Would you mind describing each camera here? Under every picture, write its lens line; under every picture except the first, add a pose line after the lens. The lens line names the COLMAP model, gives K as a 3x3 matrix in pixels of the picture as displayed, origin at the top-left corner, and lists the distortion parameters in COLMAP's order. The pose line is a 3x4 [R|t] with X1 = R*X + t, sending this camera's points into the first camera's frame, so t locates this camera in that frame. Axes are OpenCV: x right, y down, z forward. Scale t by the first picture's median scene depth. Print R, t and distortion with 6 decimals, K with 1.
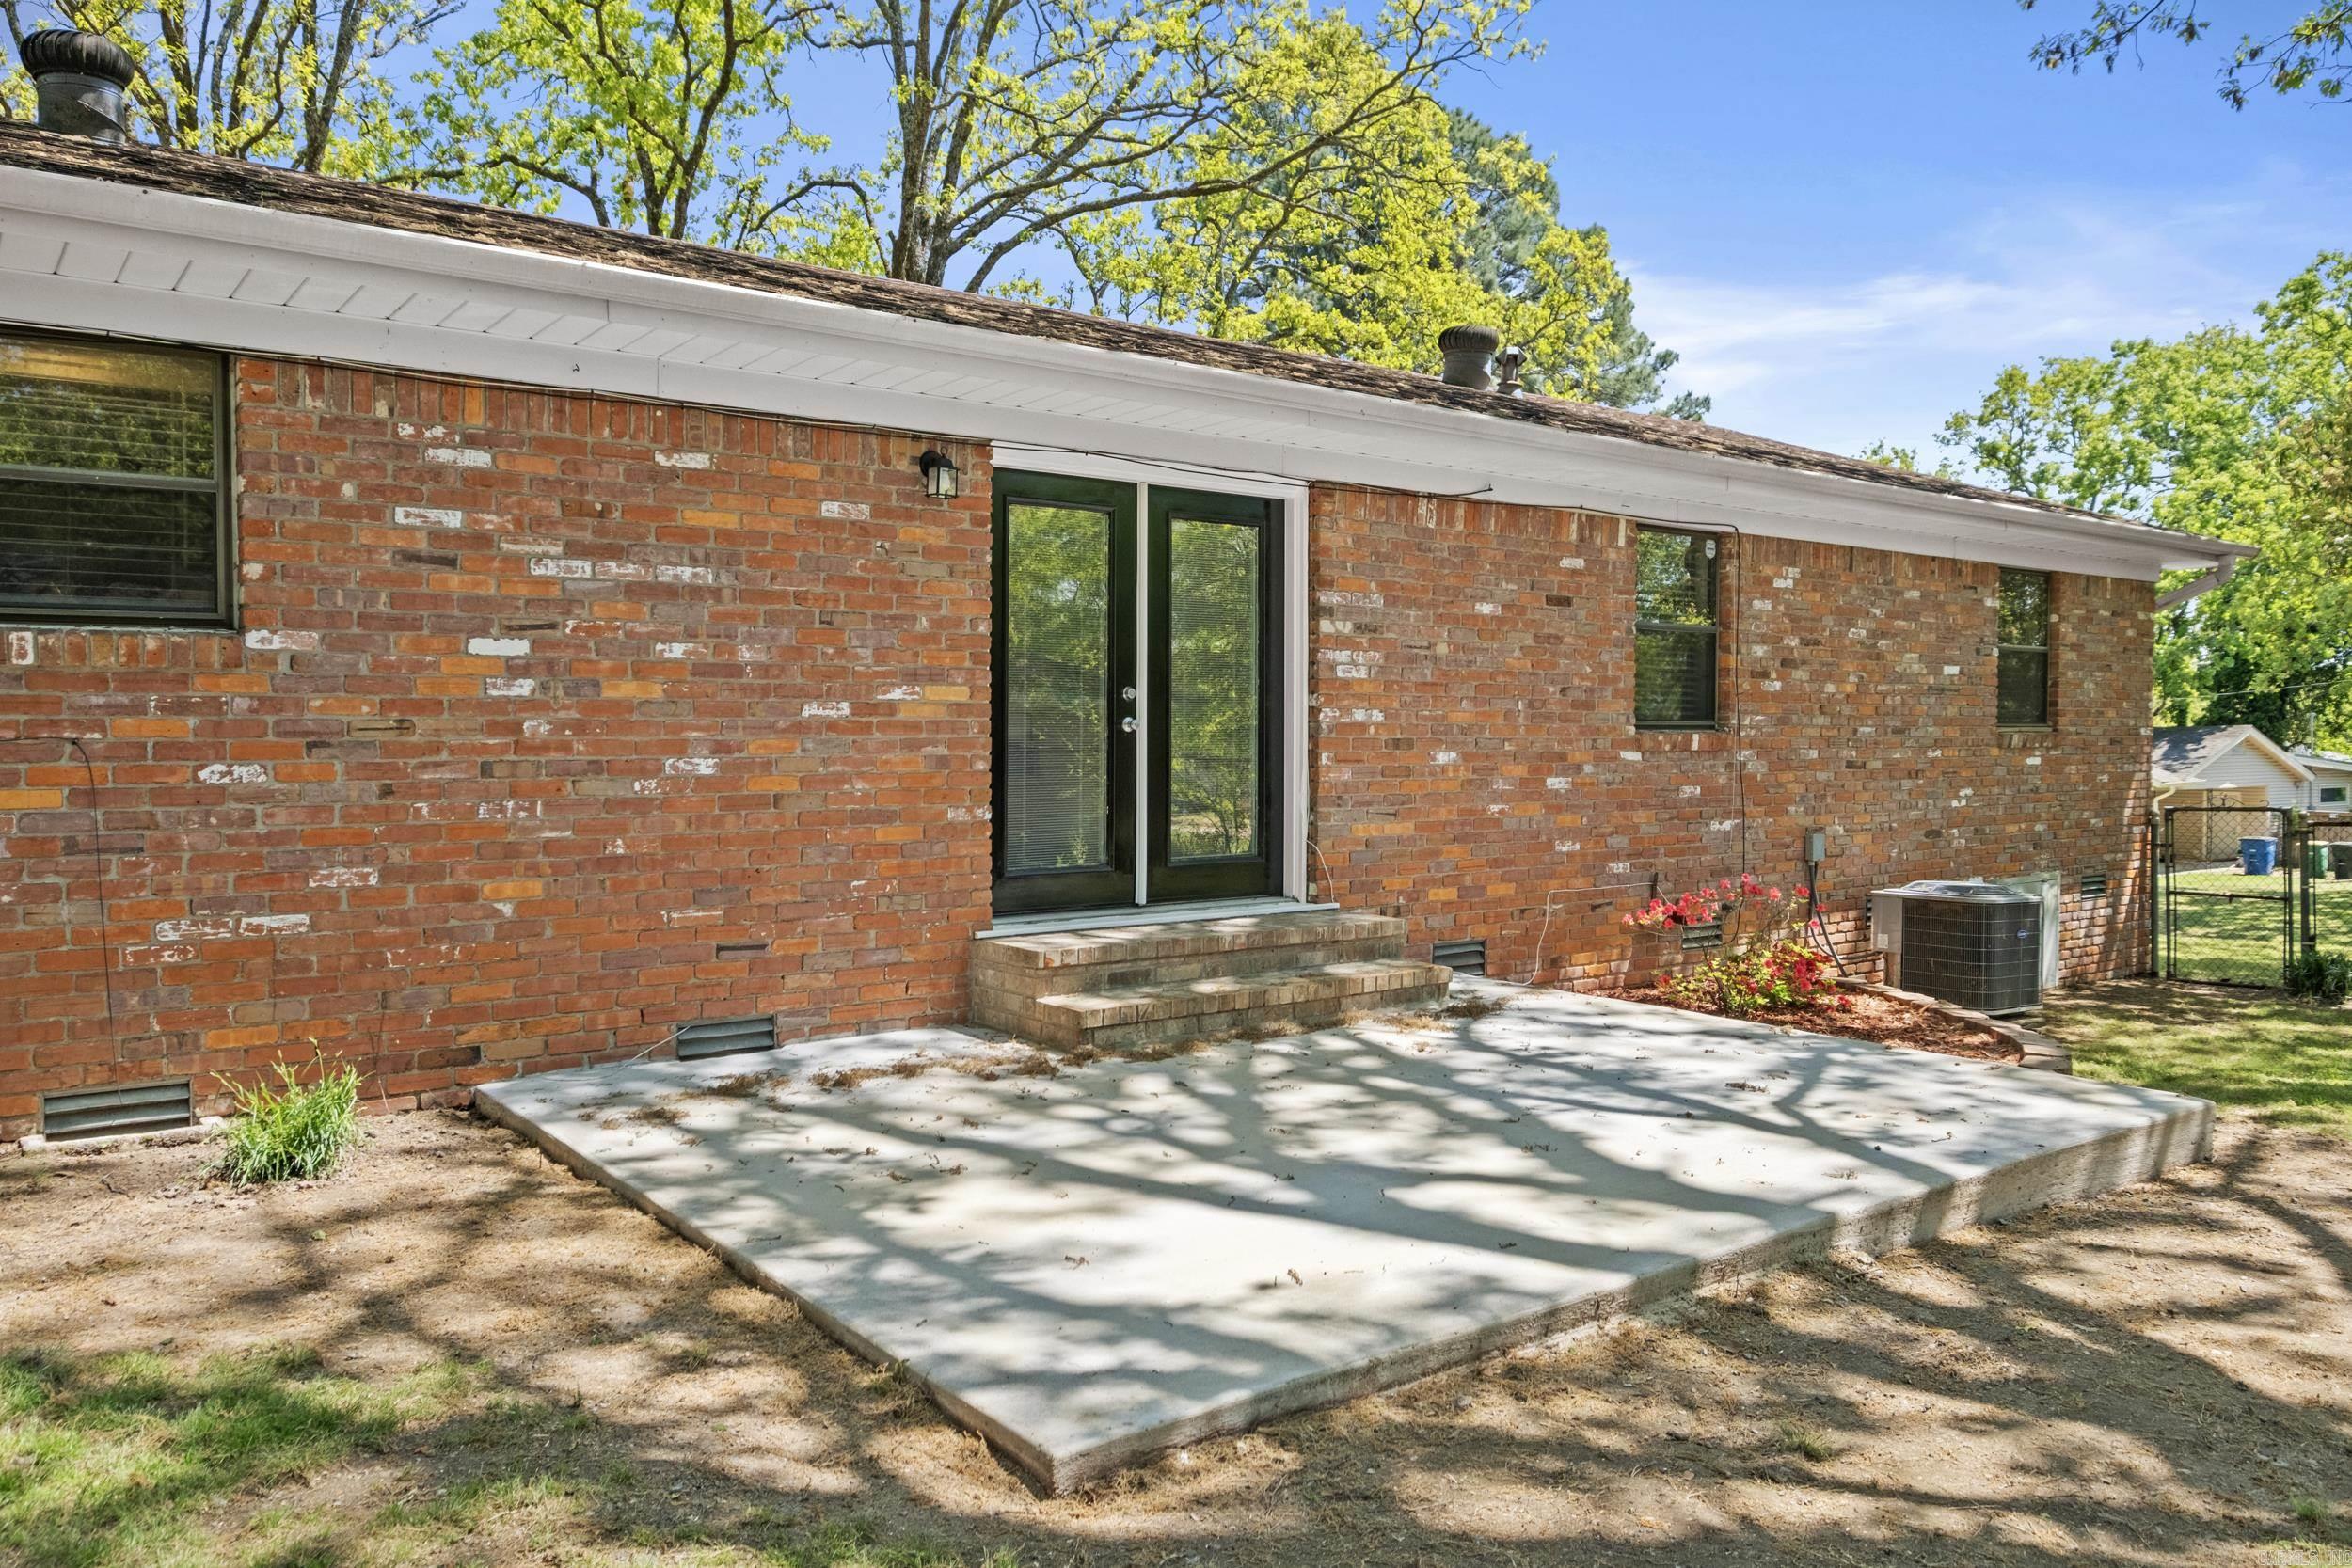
lens RADIAL K [[1718.8, 0, 1167.9], [0, 1718.8, 795.9], [0, 0, 1]] dist [-0.005855, 0.001172]
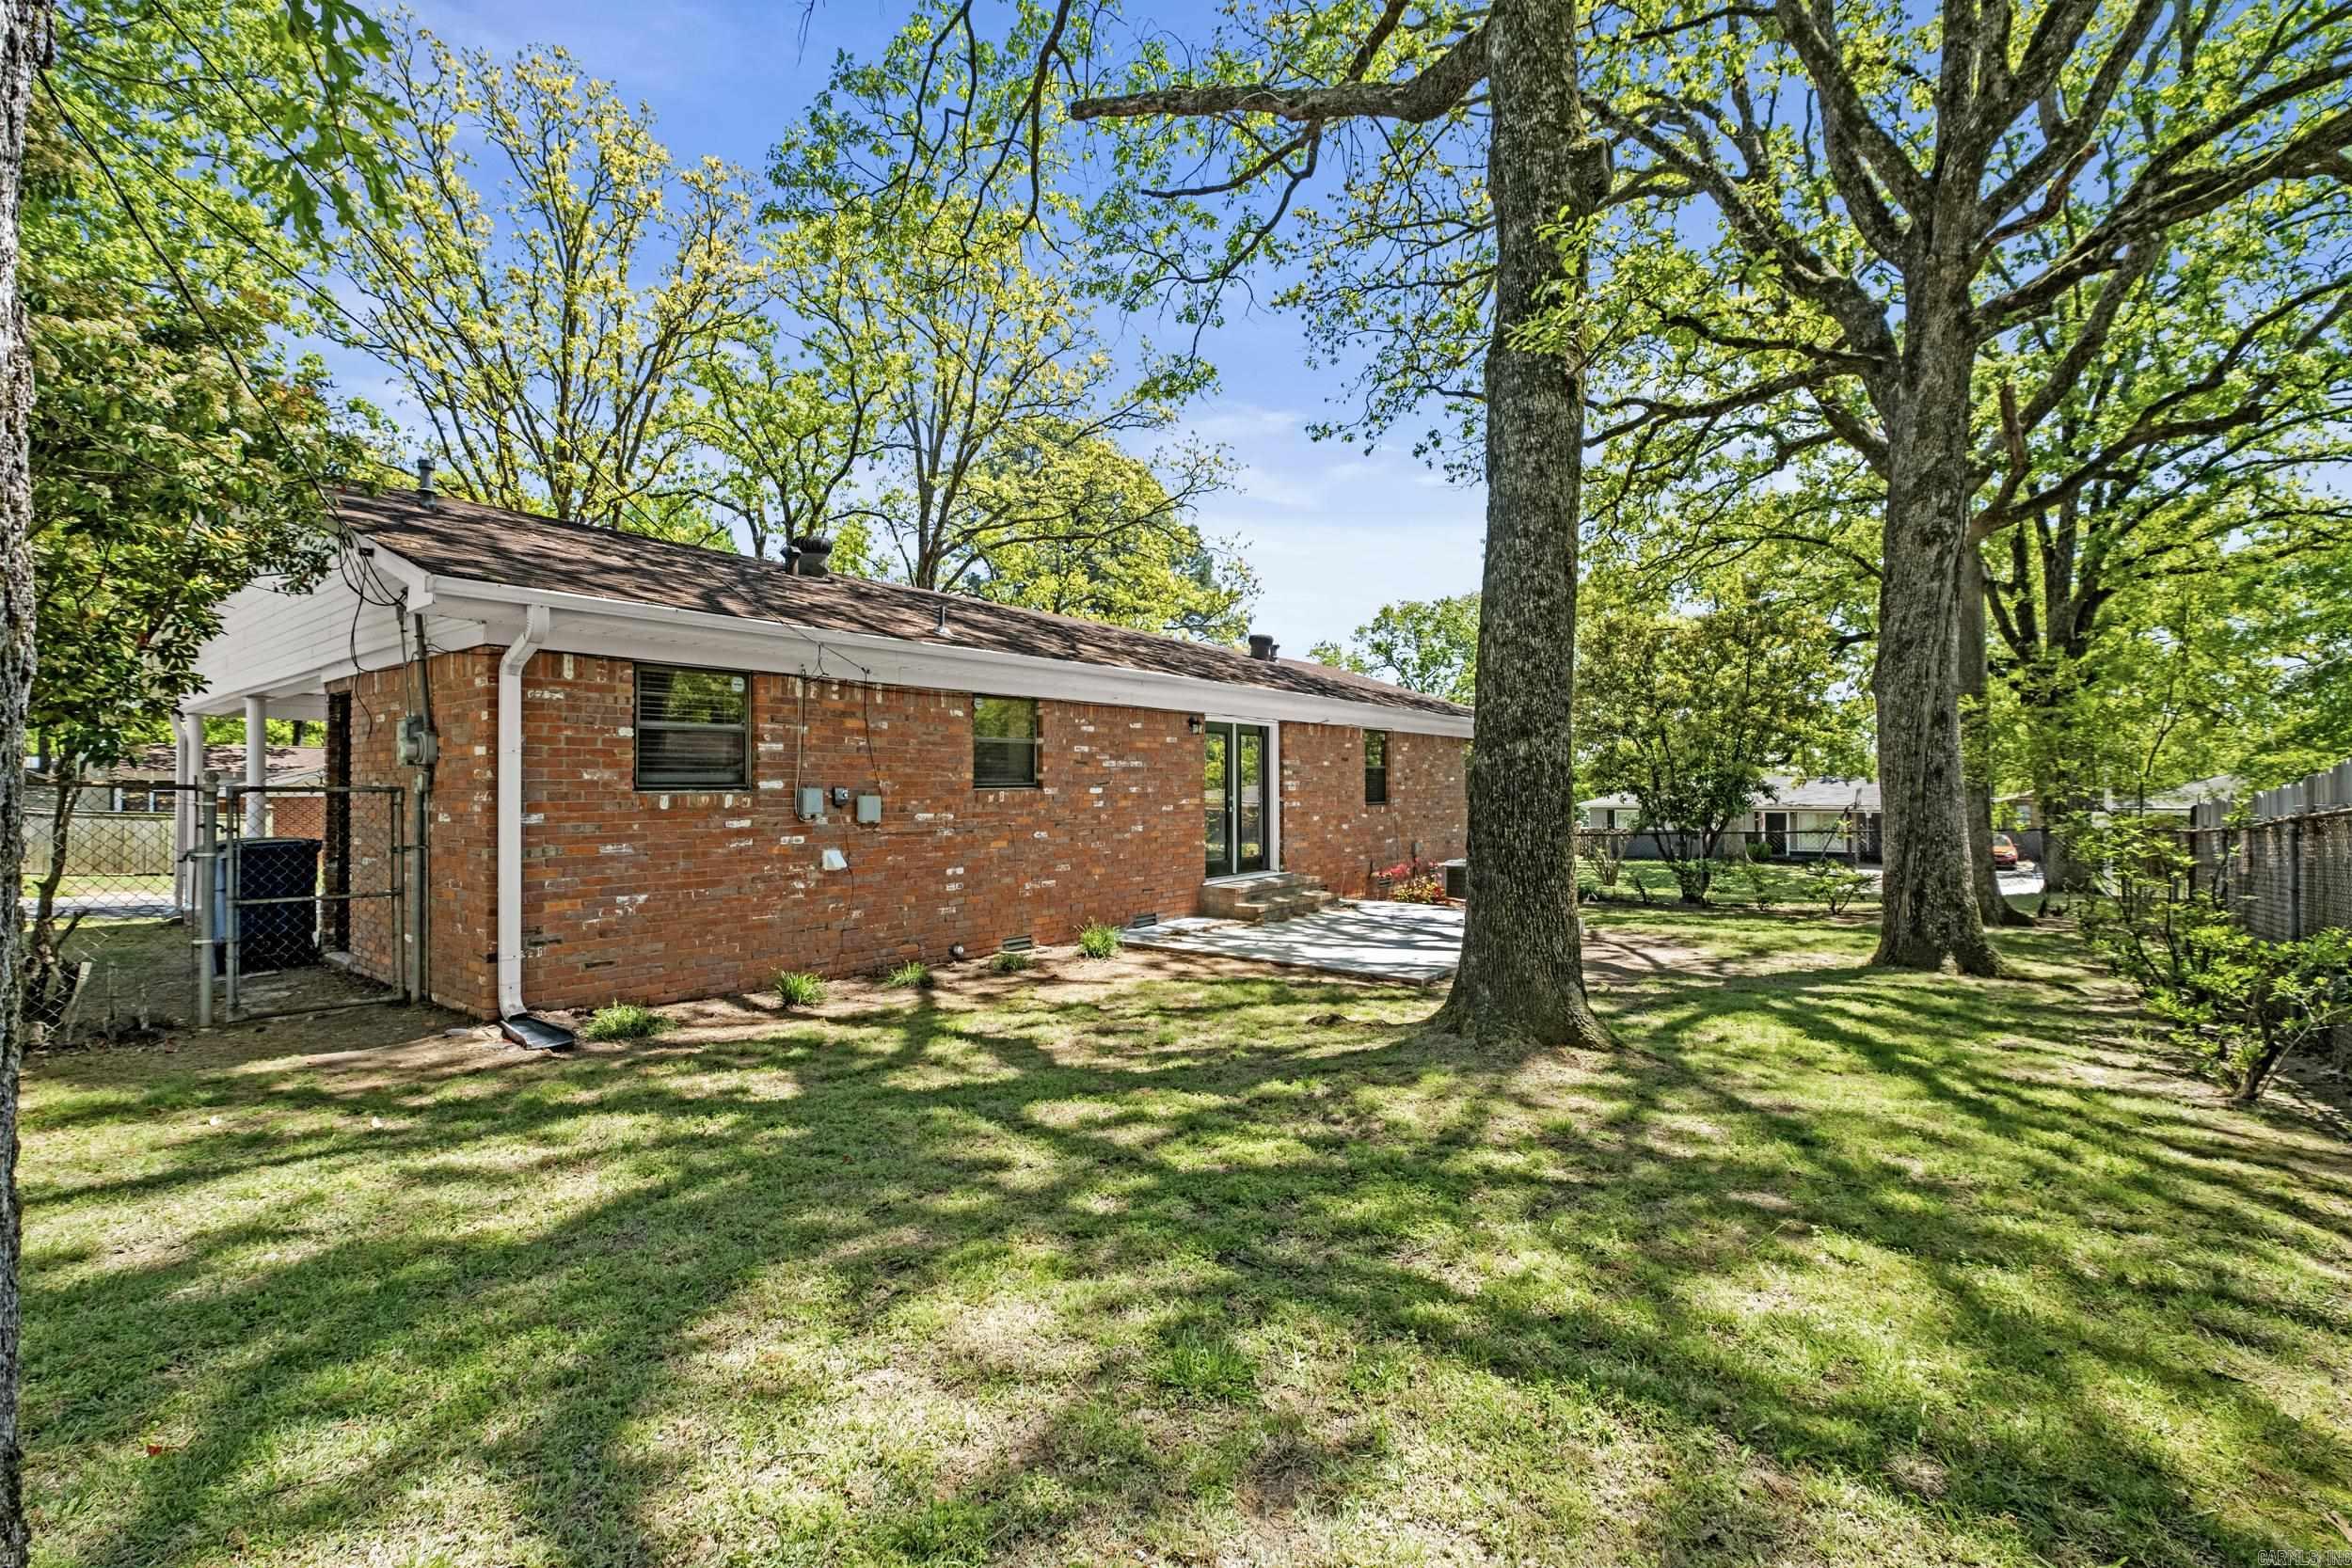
lens RADIAL K [[1030.3, 0, 1180.1], [0, 1030.3, 786.0], [0, 0, 1]] dist [0.001239, -0.000714]
pose [[0.961296, -0.005635, 0.275461, -0.532193], [0.015988, 0.999247, -0.035353, -0.020008], [-0.275054, 0.038389, 0.960662, -0.559589]]
